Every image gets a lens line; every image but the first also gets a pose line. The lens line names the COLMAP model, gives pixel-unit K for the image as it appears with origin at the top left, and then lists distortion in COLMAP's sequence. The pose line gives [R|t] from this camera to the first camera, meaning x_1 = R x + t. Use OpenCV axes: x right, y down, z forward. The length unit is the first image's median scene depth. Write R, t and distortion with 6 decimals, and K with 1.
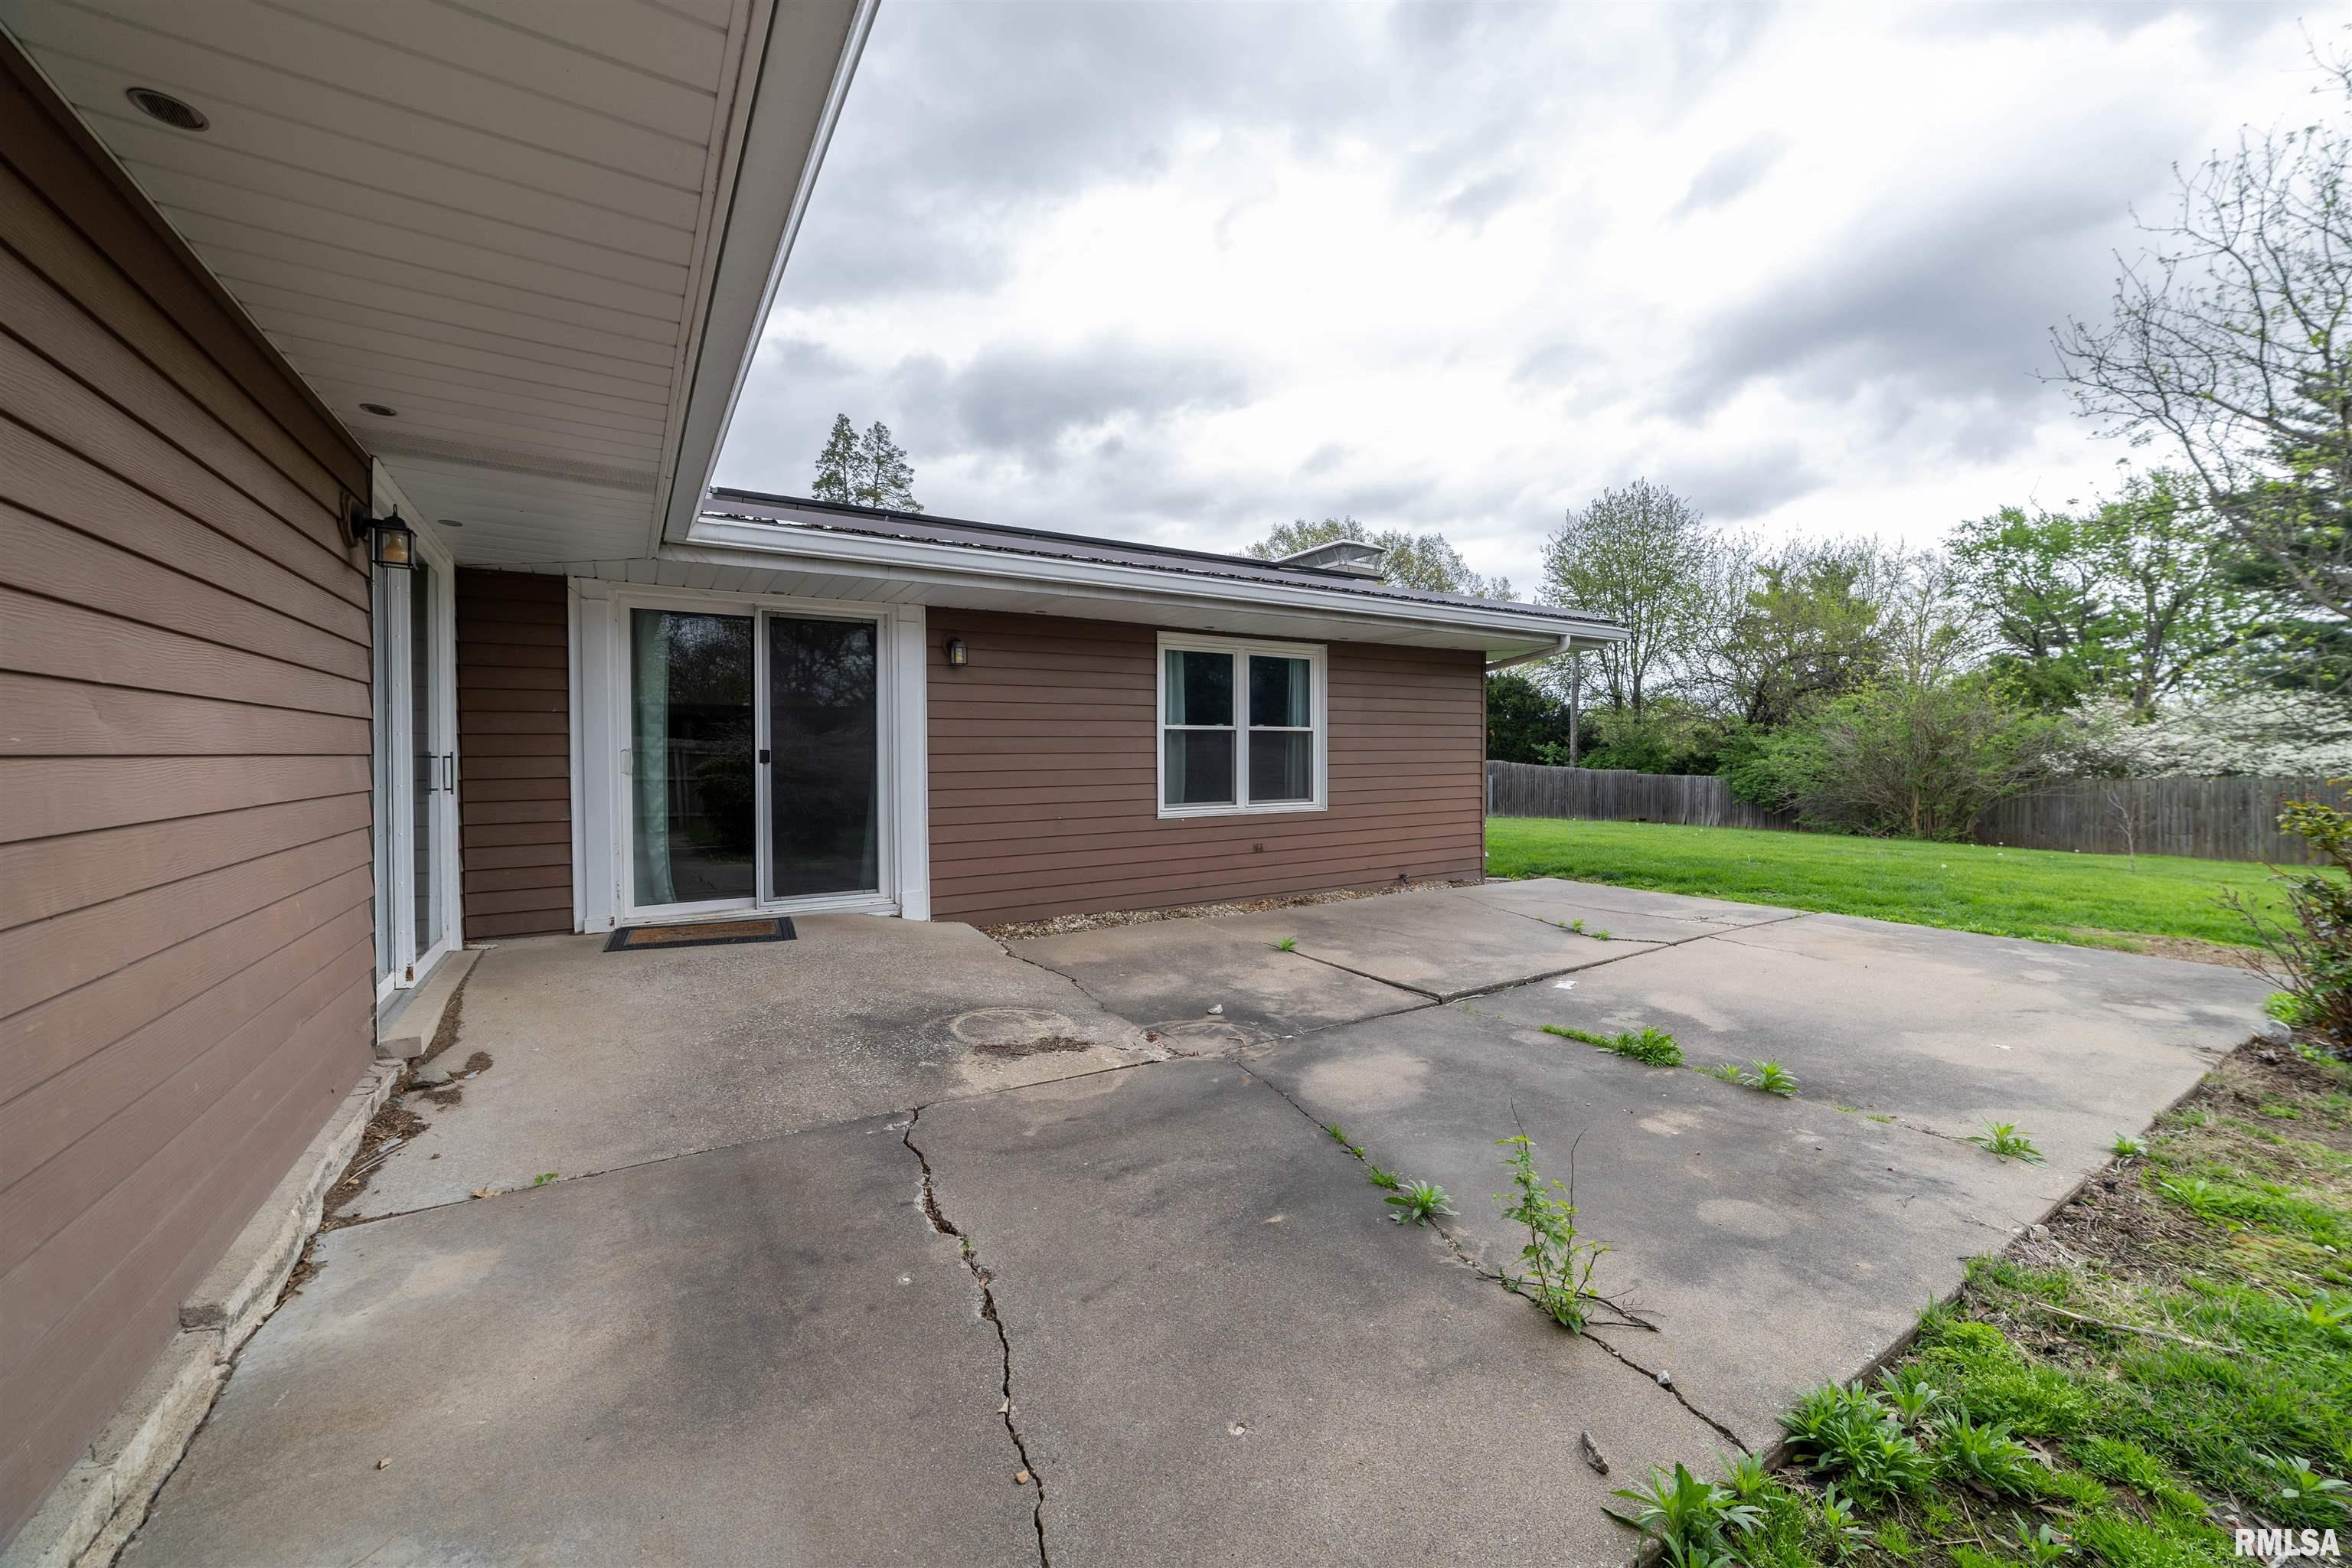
lens RADIAL K [[895.4, 0, 1185.5], [0, 895.4, 770.0], [0, 0, 1]] dist [-0.033153, 0.012289]
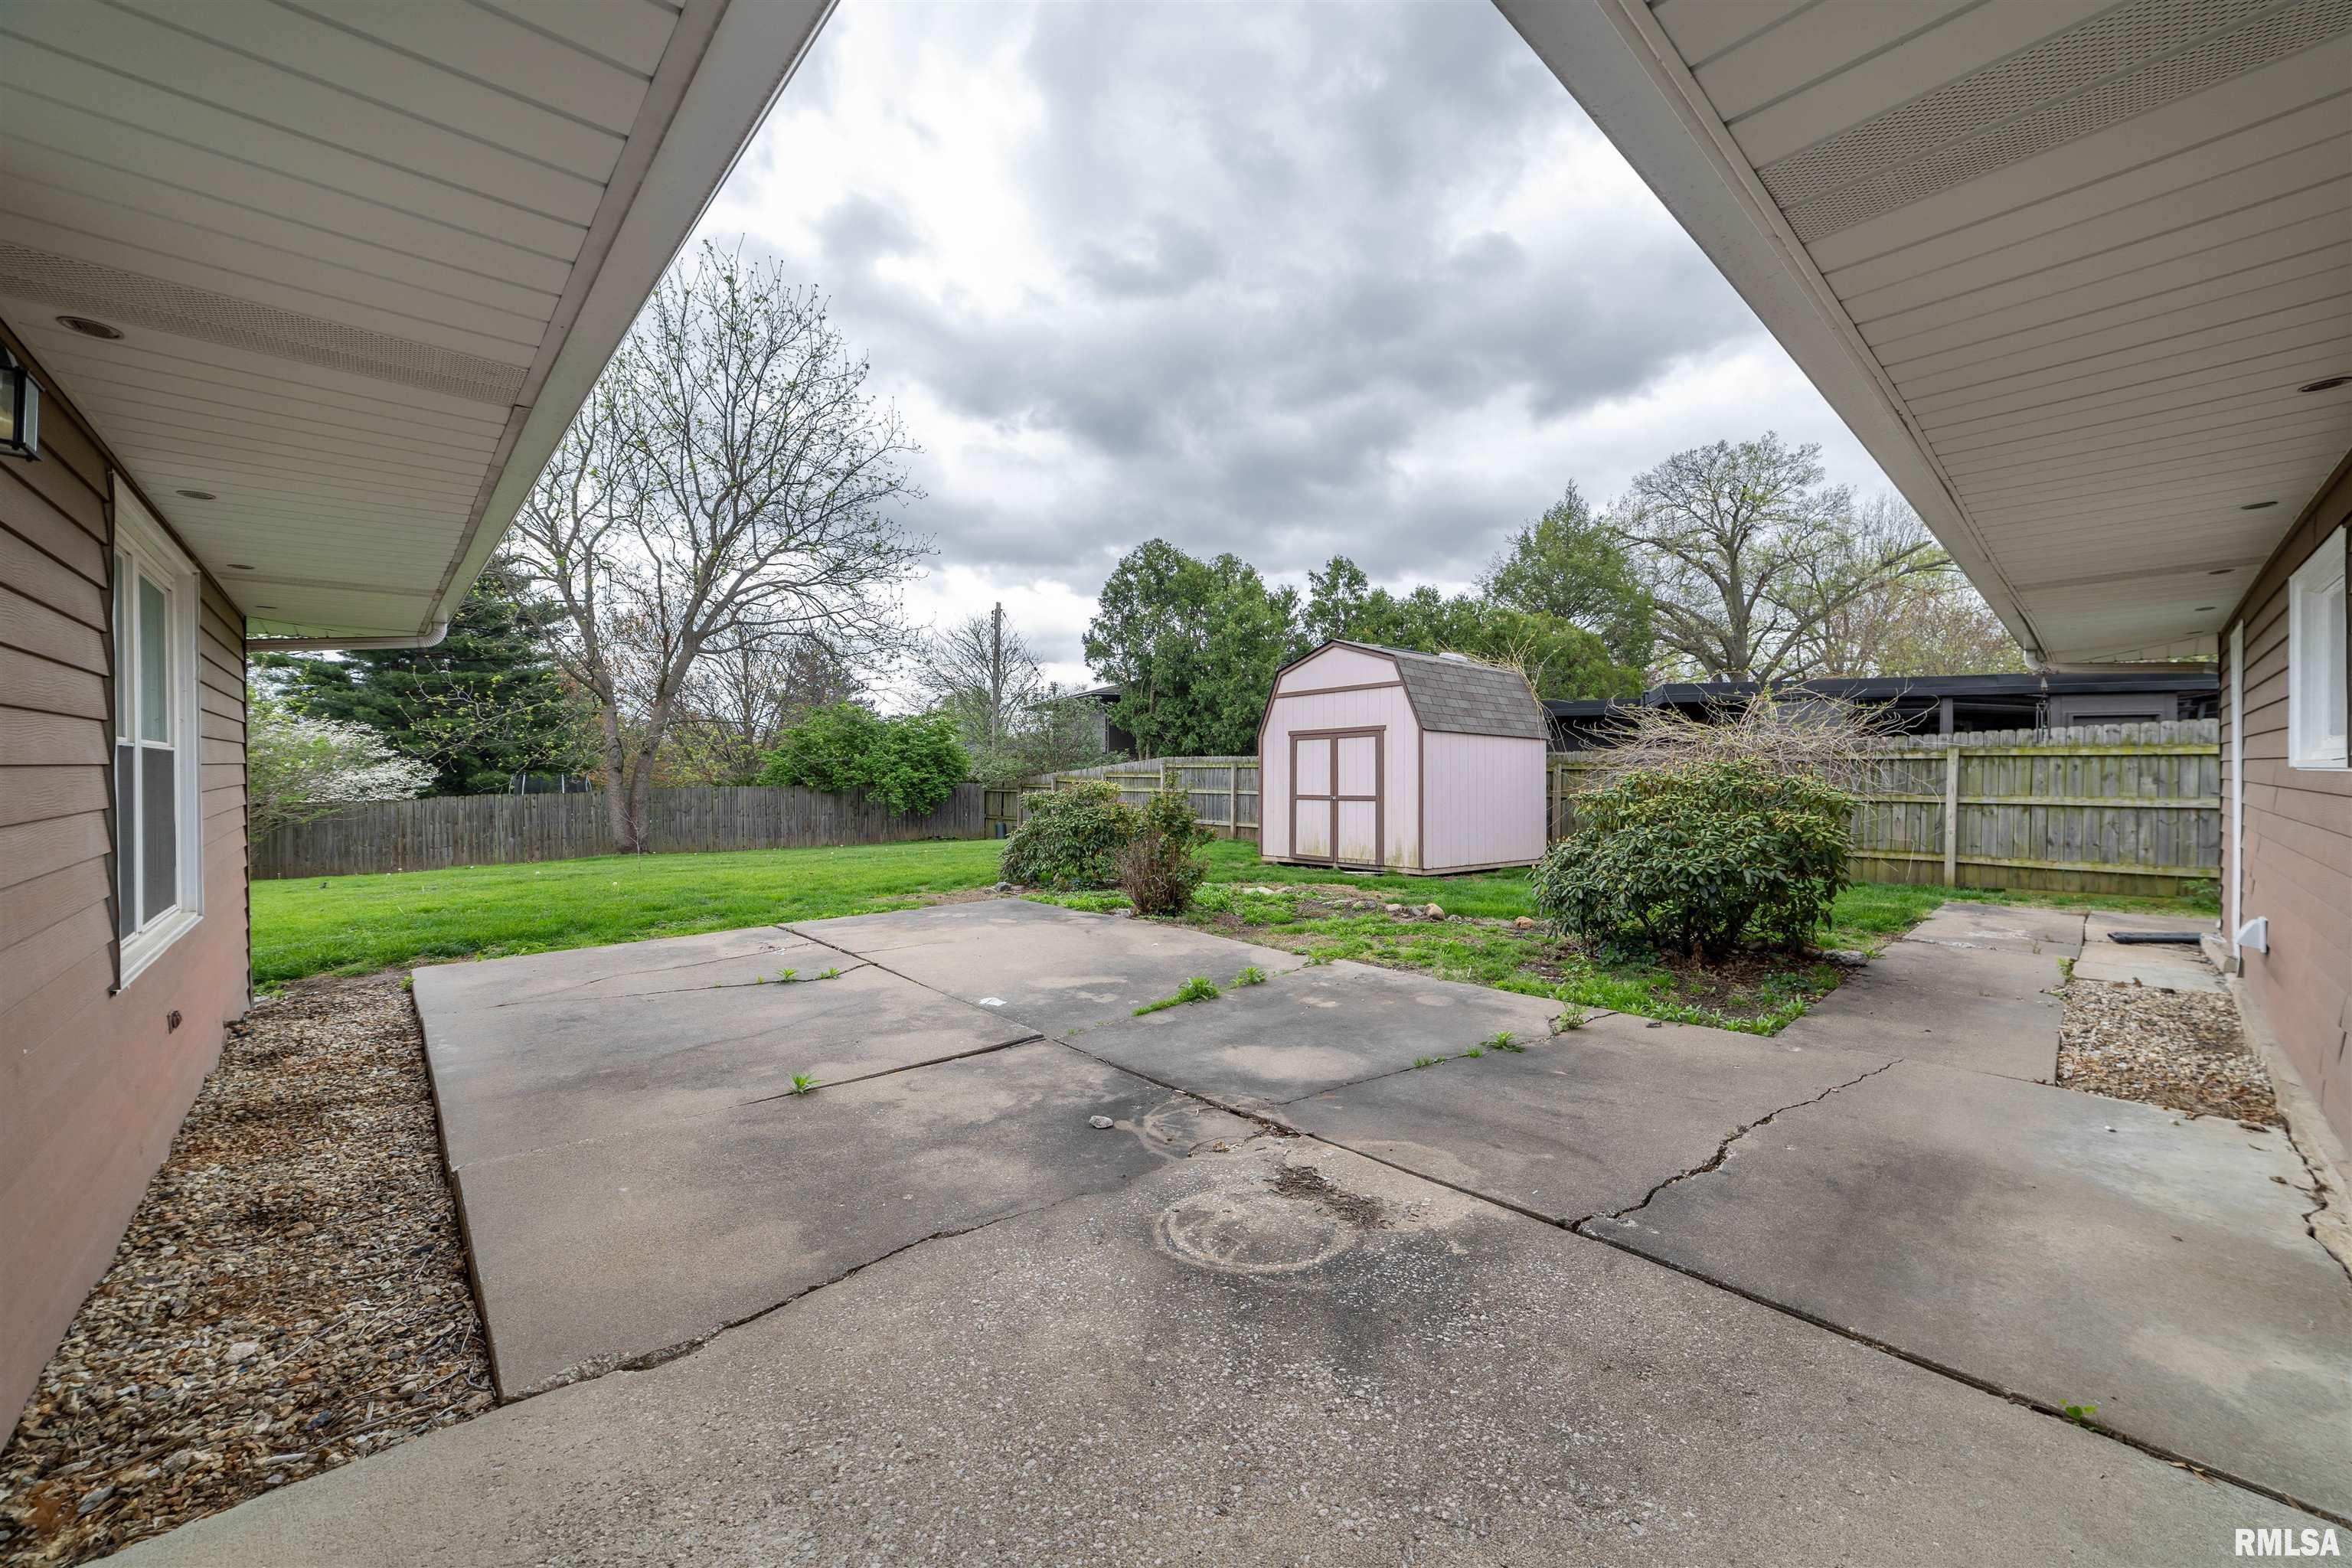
lens RADIAL K [[895.4, 0, 1185.5], [0, 895.4, 770.0], [0, 0, 1]] dist [-0.033153, 0.012289]
pose [[-0.183716, 0.000138, 0.982979, -0.537193], [0.023592, 0.999713, 0.004269, -0.030553], [-0.982696, 0.023975, -0.183667, 0.763129]]
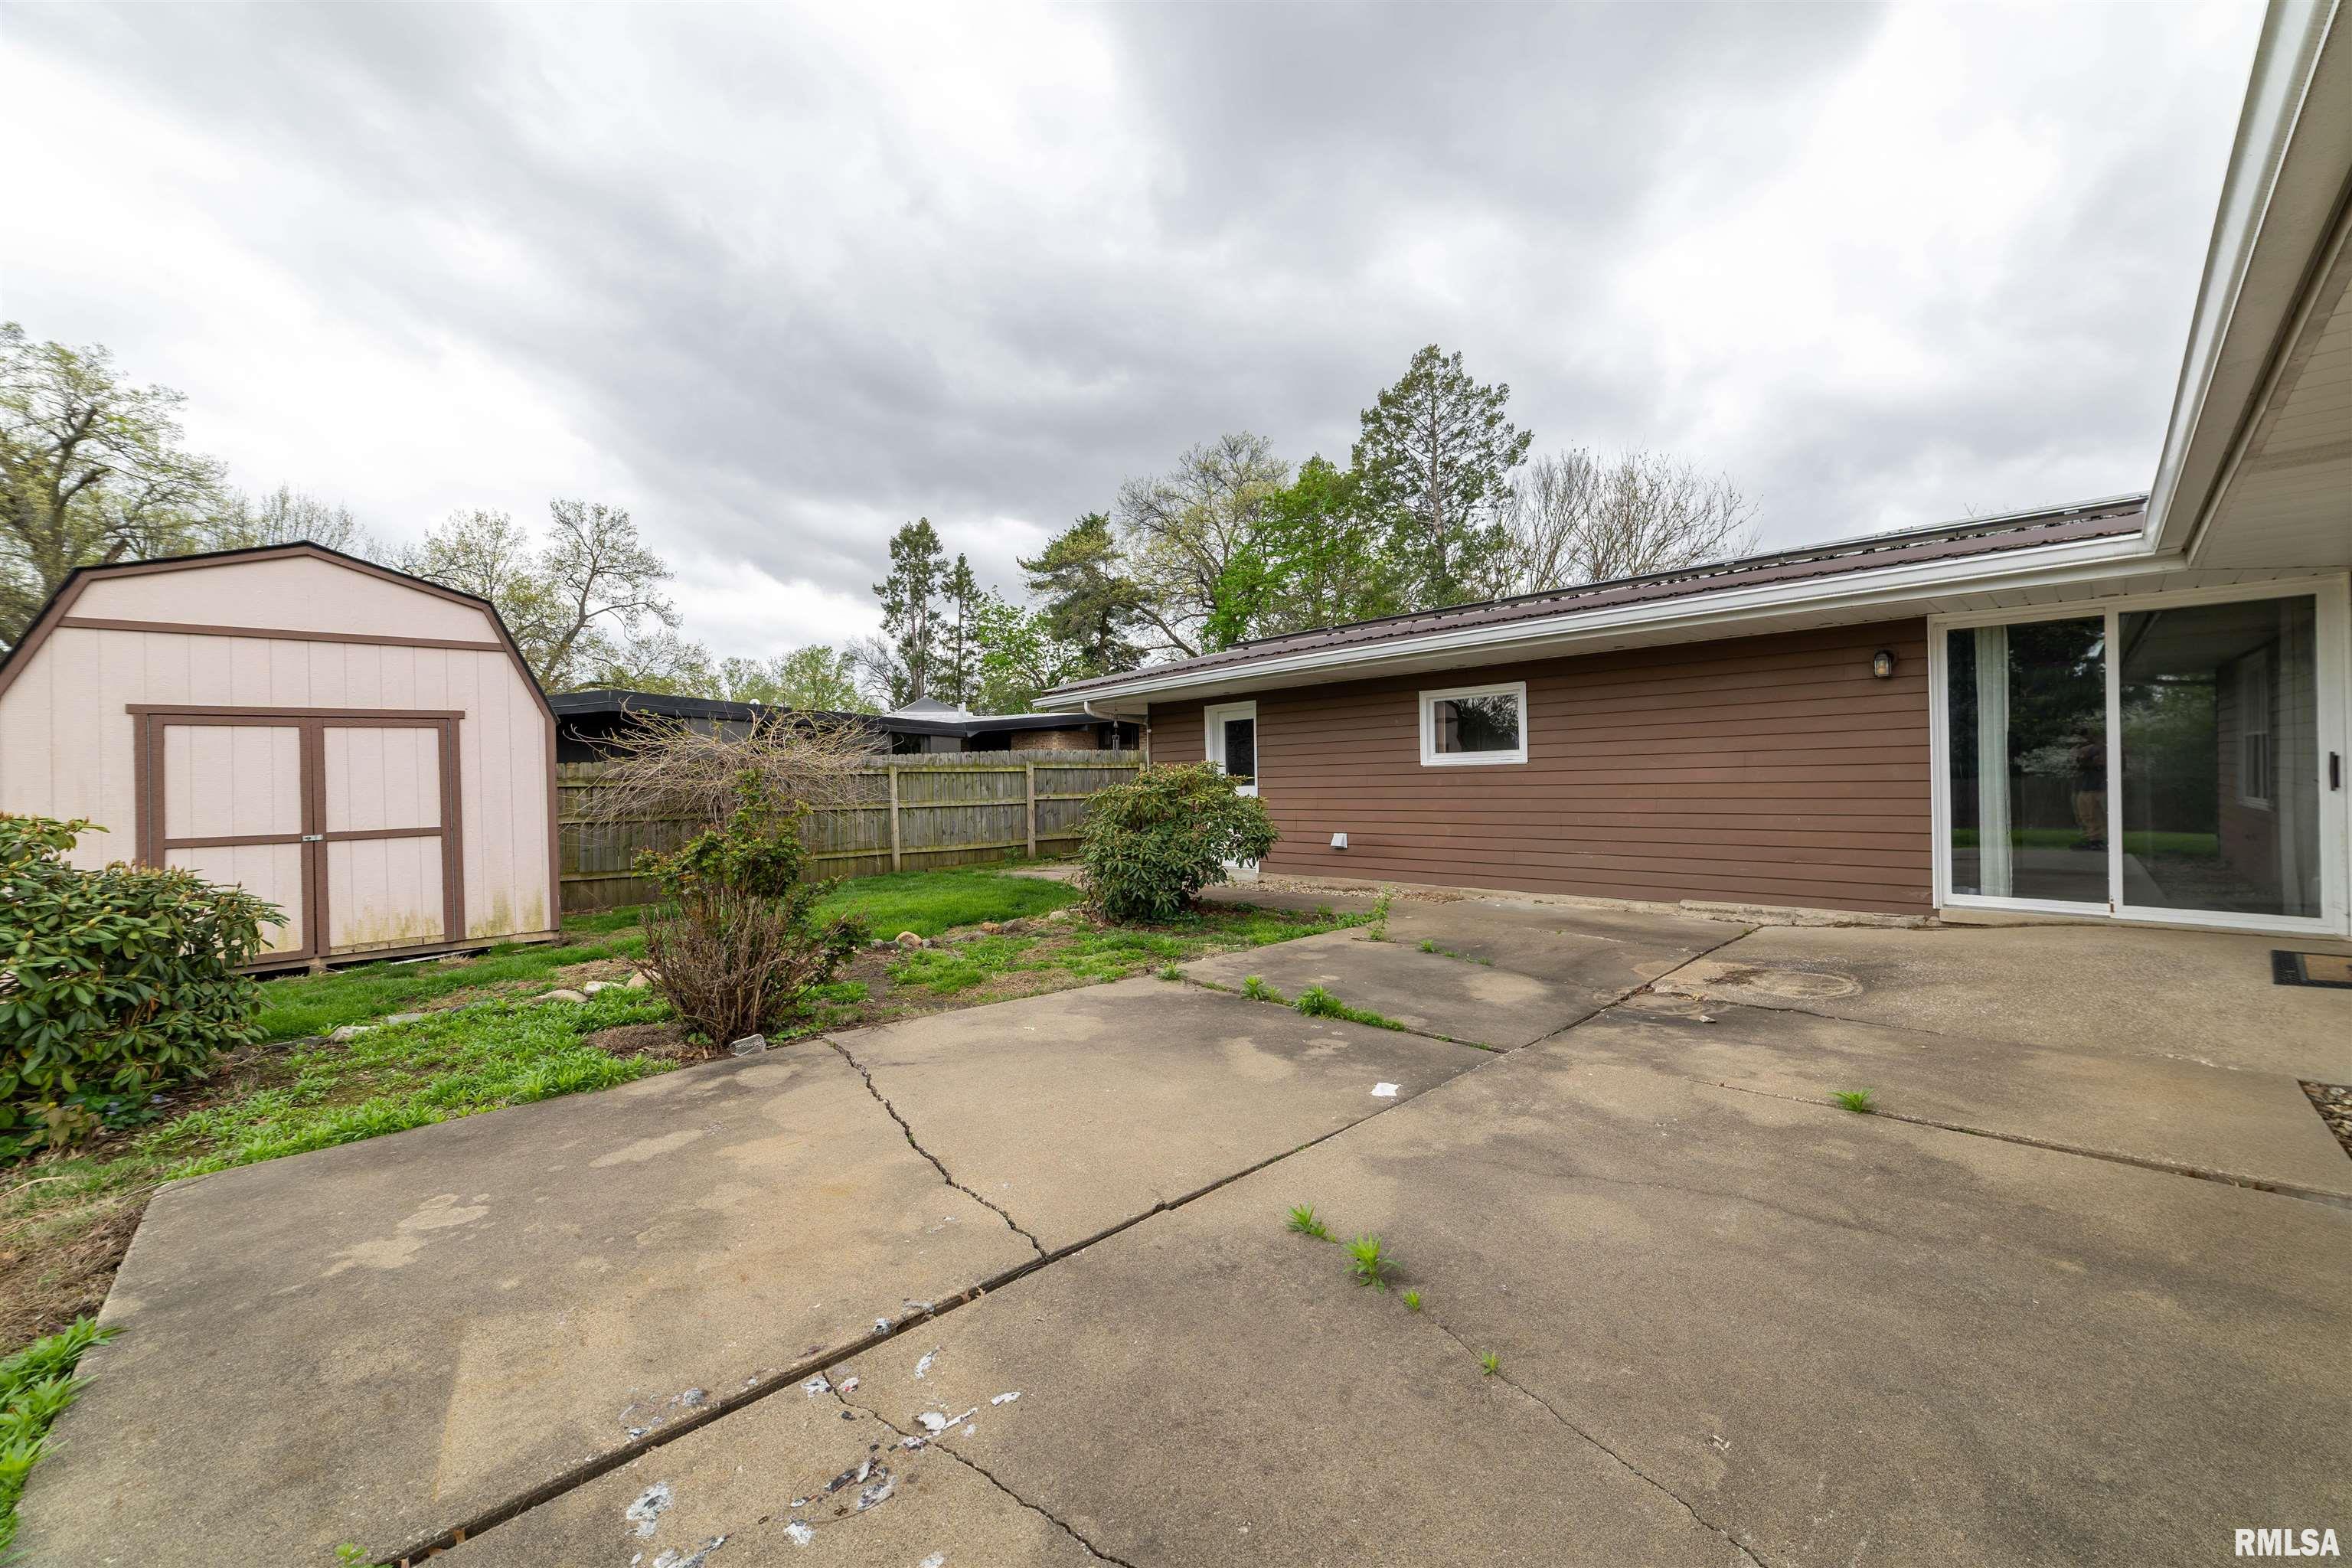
lens RADIAL K [[895.4, 0, 1185.5], [0, 895.4, 770.0], [0, 0, 1]] dist [-0.033153, 0.012289]
pose [[-0.978617, 0.018568, -0.204851, 0.579927], [0.017746, 0.999825, 0.005847, -0.020573], [0.204924, 0.002086, -0.978776, 1.330485]]
